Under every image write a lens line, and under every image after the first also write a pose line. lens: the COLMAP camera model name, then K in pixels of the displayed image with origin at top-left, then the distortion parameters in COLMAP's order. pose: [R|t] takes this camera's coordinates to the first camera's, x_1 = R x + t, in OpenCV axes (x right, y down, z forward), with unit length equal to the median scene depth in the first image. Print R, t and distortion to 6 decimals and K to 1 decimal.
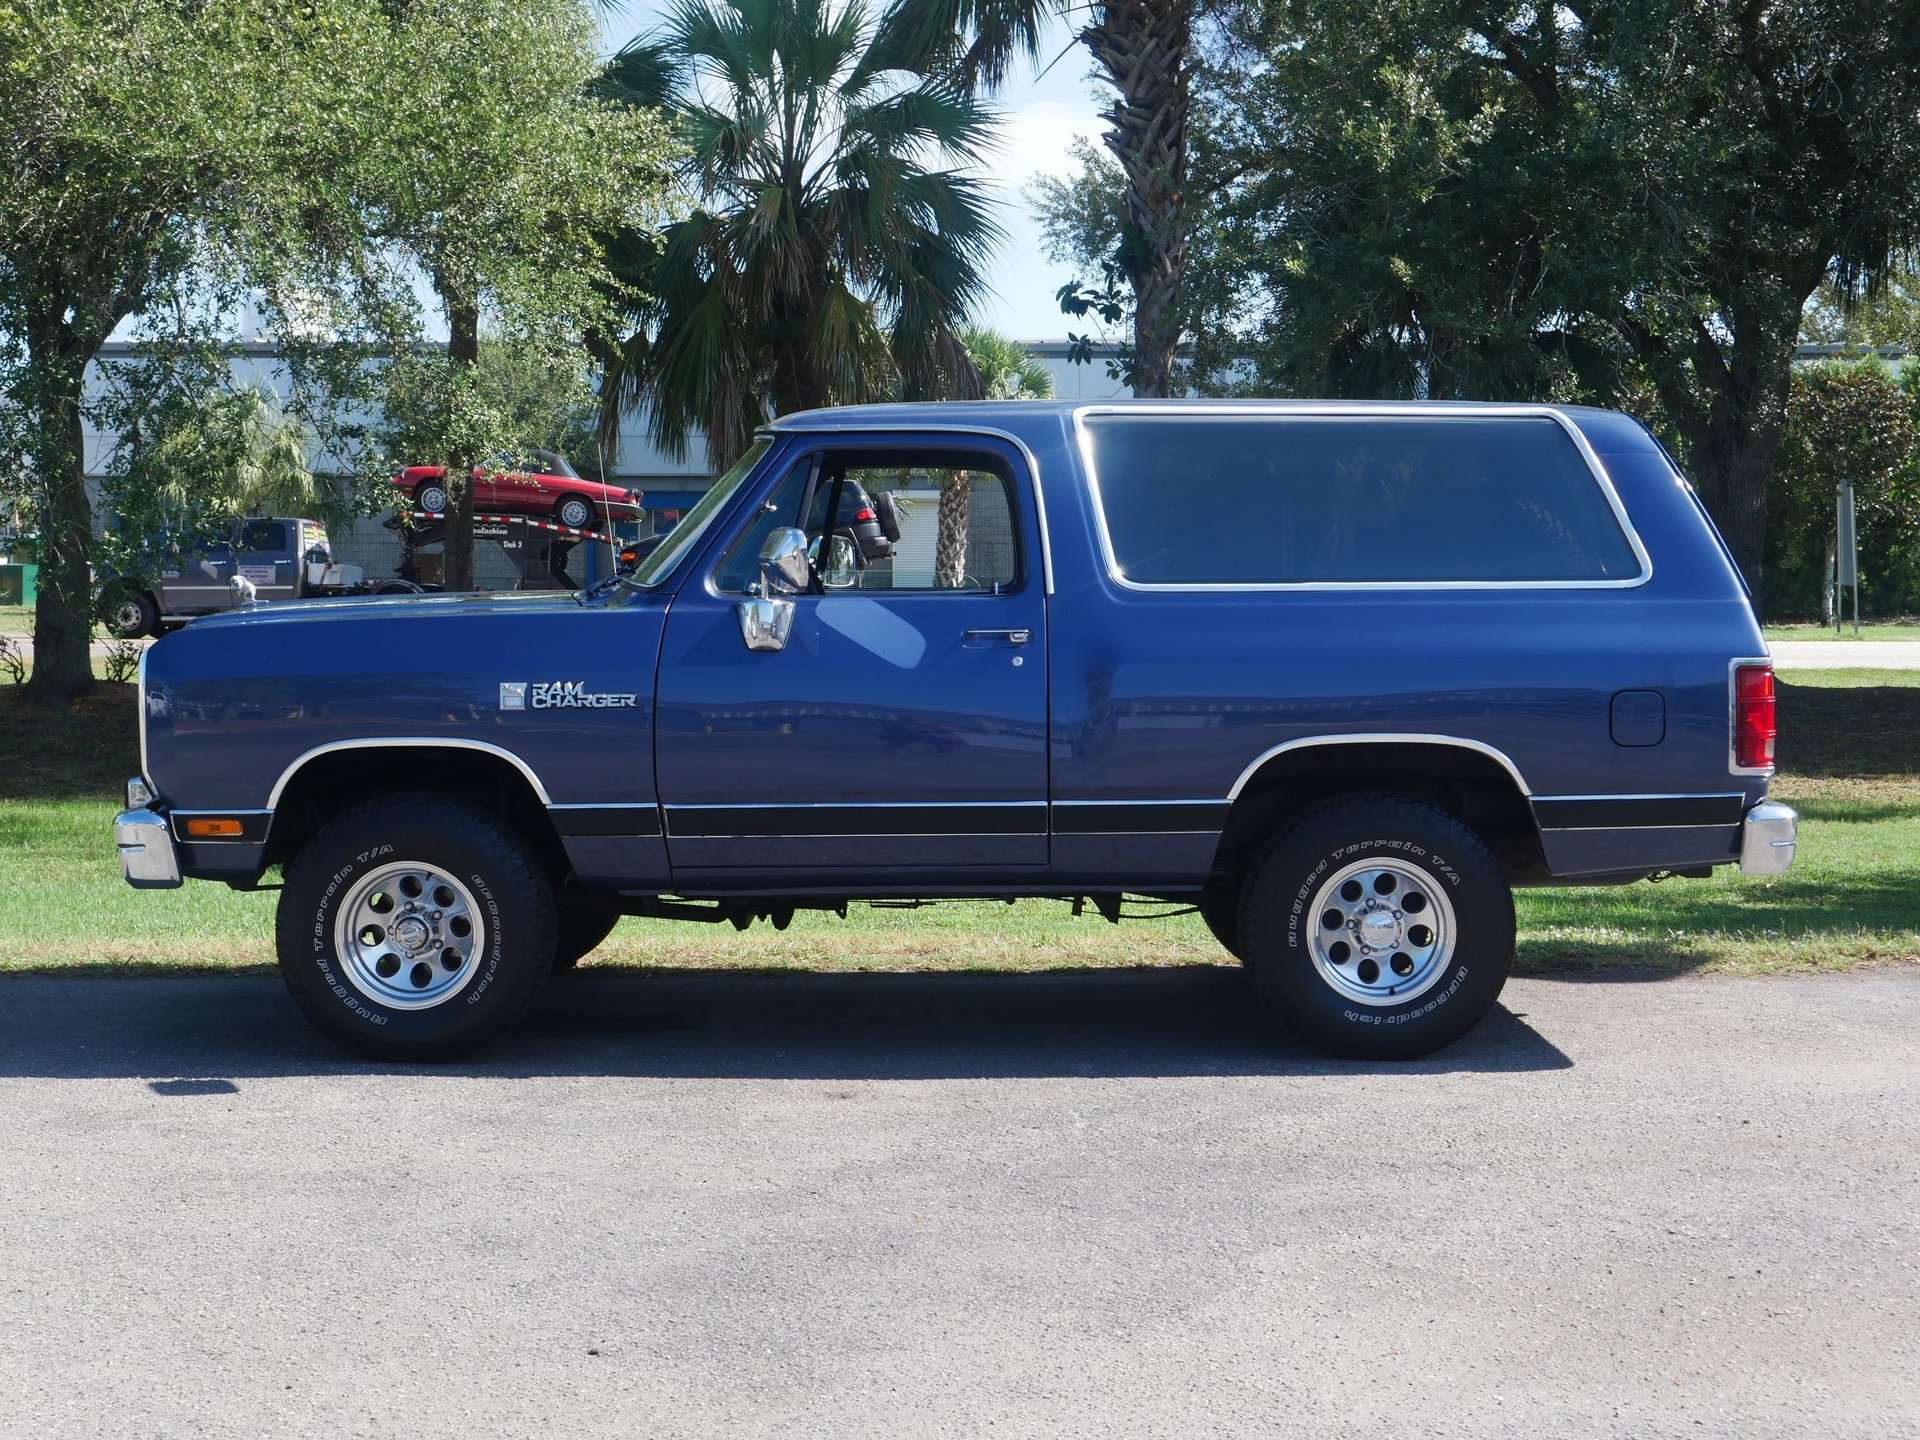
lens RADIAL K [[2729.3, 0, 957.4], [0, 2729.3, 751.4], [0, 0, 1]] dist [0.007580, -0.040010]
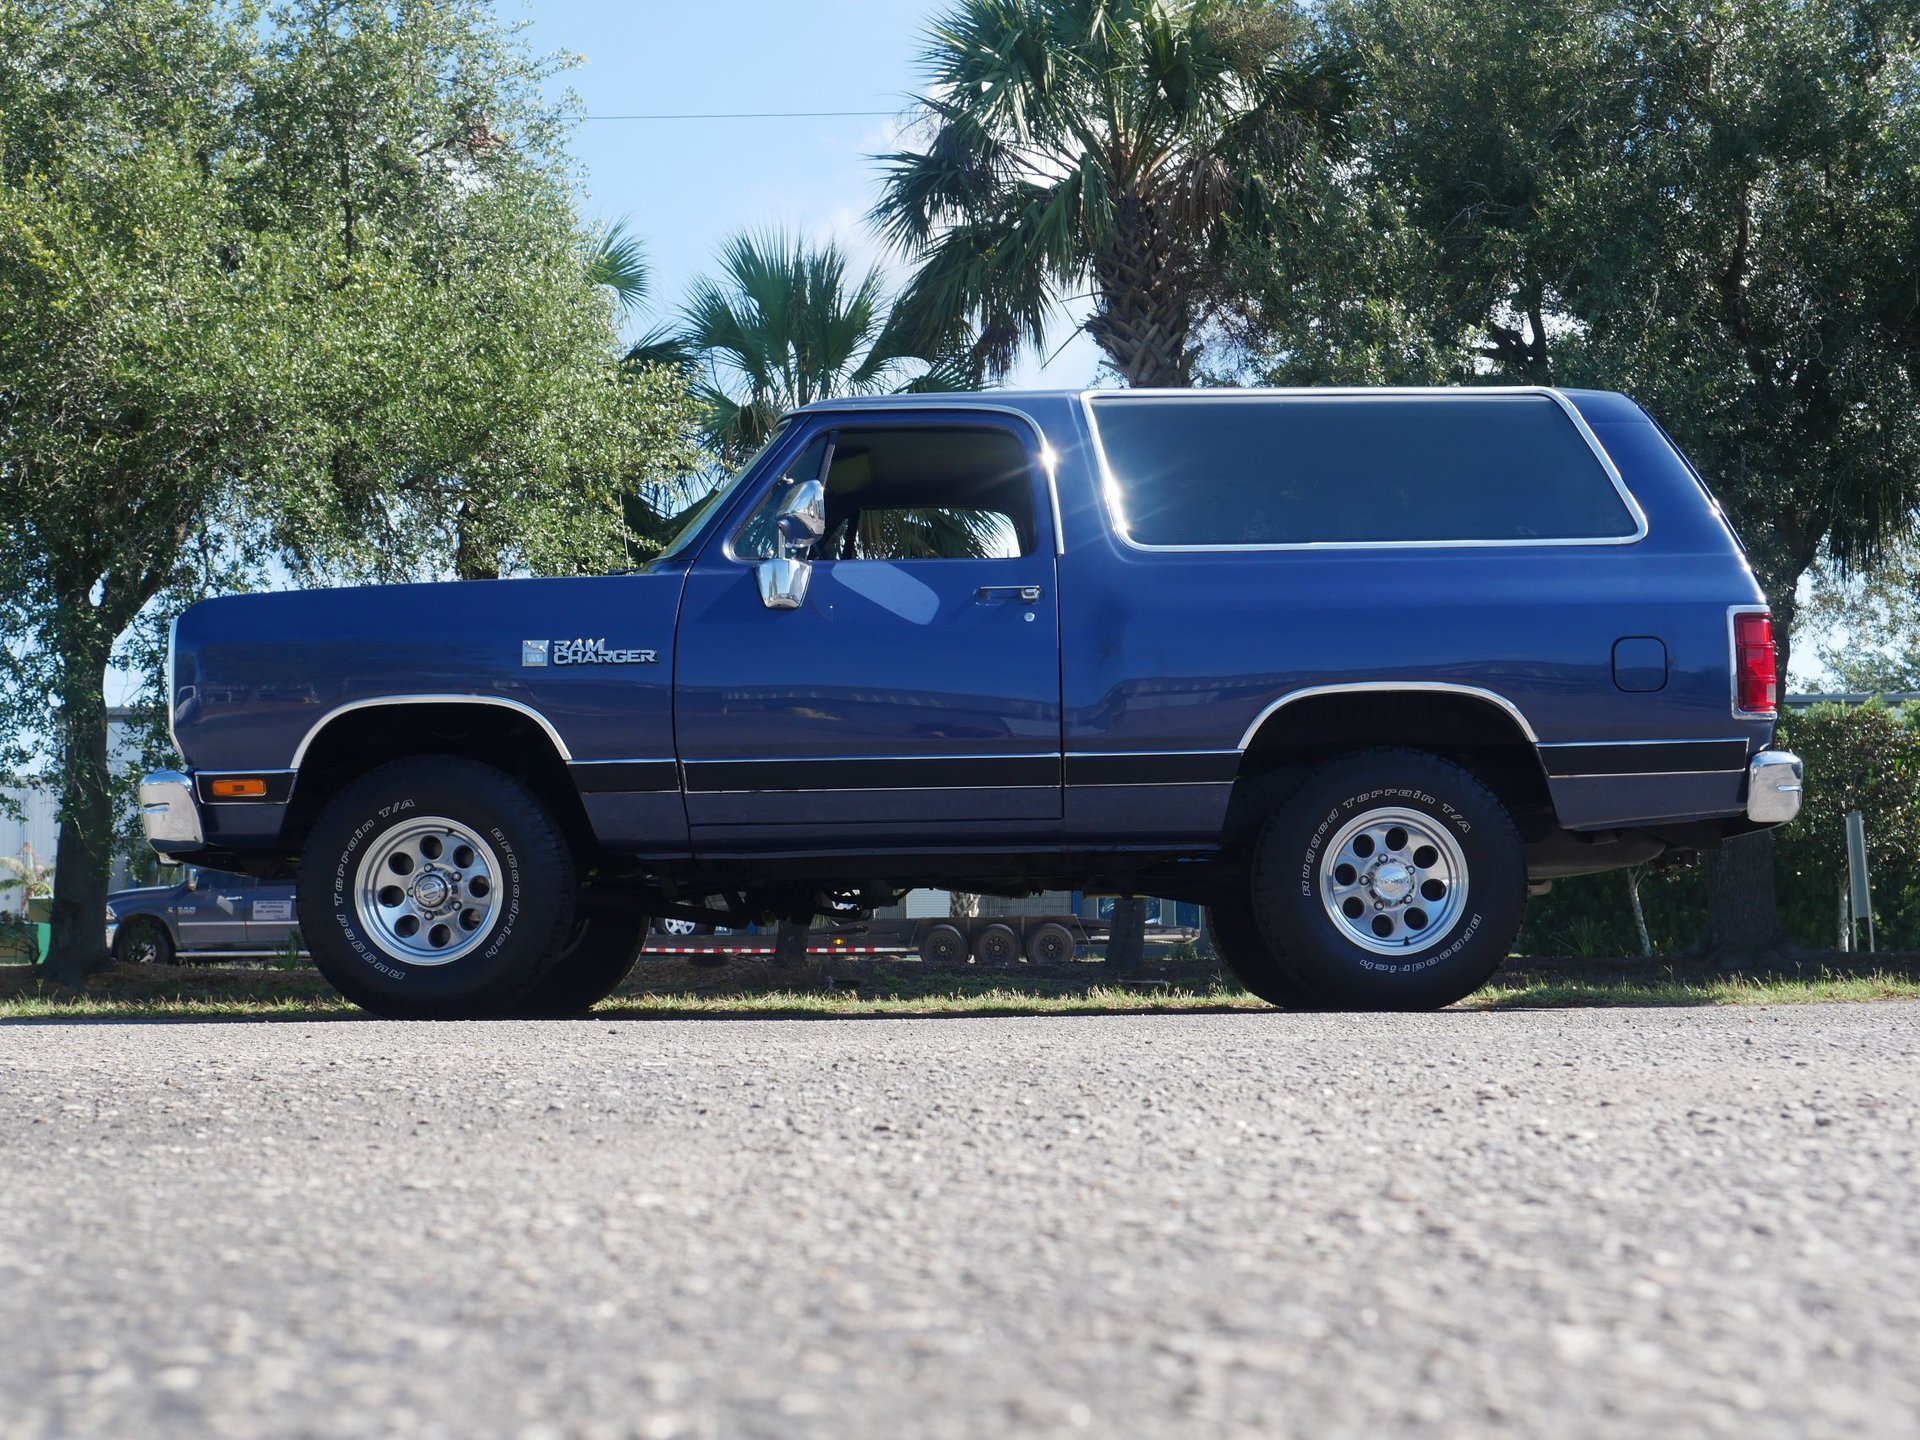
lens RADIAL K [[2735.1, 0, 957.9], [0, 2735.1, 745.9], [0, 0, 1]] dist [0.004712, -0.054877]
pose [[0.999950, -0.009107, -0.004110, -0.000871], [0.008403, 0.989080, -0.147142, 0.161896], [0.005405, 0.147100, 0.989107, -0.005191]]
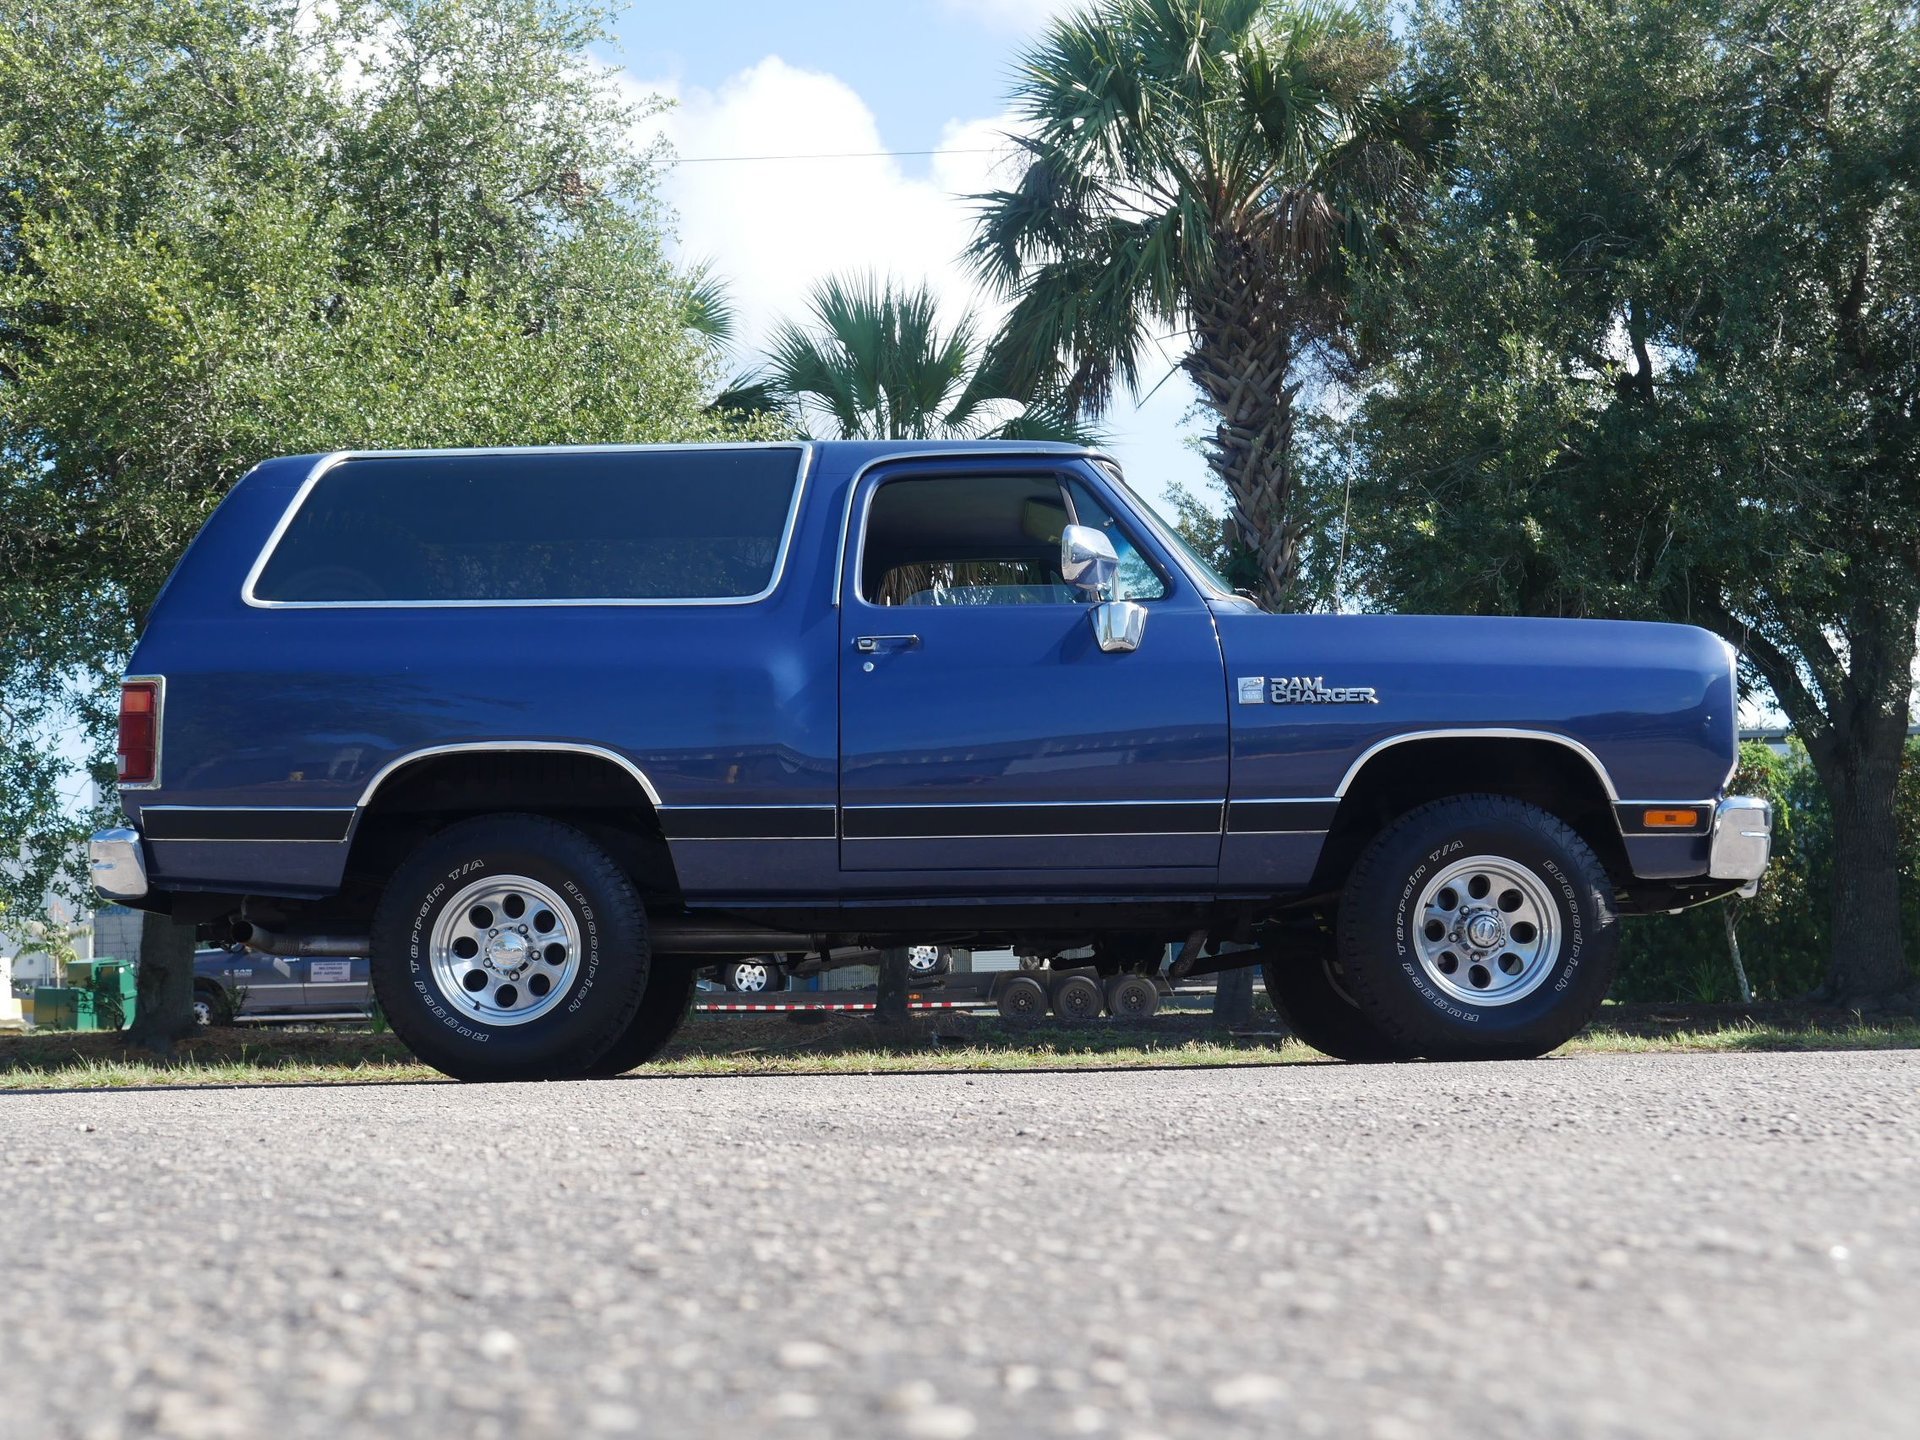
lens RADIAL K [[2852.6, 0, 959.4], [0, 2852.6, 752.9], [0, 0, 1]] dist [0.001135, 0.022016]
pose [[0.999546, -0.023325, -0.019048, -0.069074], [0.019968, 0.986821, -0.160581, 0.166192], [0.022543, 0.160128, 0.986839, -0.076385]]
